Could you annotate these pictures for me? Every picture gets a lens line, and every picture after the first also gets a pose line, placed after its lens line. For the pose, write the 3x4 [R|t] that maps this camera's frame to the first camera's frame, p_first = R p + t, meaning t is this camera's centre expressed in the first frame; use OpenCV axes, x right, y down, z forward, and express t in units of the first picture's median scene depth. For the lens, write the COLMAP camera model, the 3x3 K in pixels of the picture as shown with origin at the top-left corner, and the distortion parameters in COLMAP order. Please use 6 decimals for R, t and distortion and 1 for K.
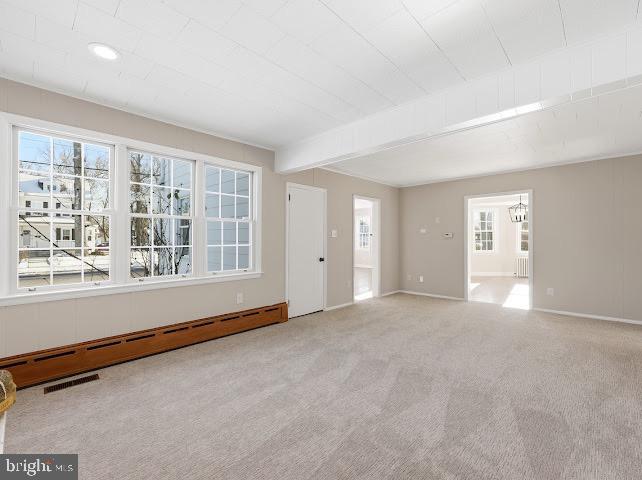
lens RADIAL K [[293.4, 0, 322.8], [0, 293.4, 237.9], [0, 0, 1]] dist [-0.001304, -0.001746]
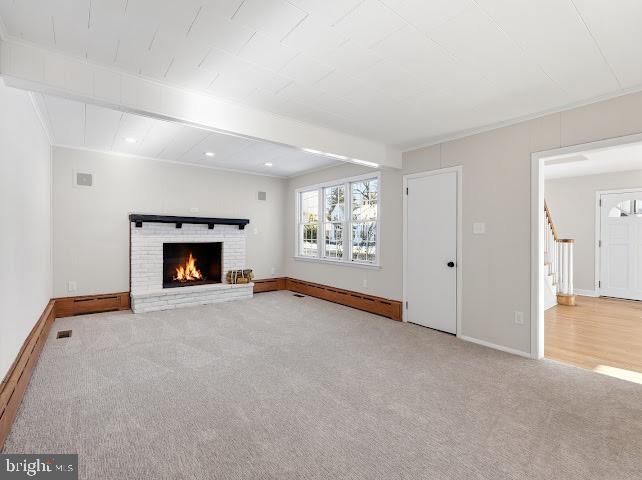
lens RADIAL K [[293.4, 0, 319.8], [0, 293.4, 238.8], [0, 0, 1]] dist [-0.001304, -0.001746]
pose [[-0.135912, 0.006600, -0.990699, 0.866033], [-0.002625, 0.999972, 0.007022, 0.007341], [0.990717, 0.003555, -0.135891, 0.872969]]
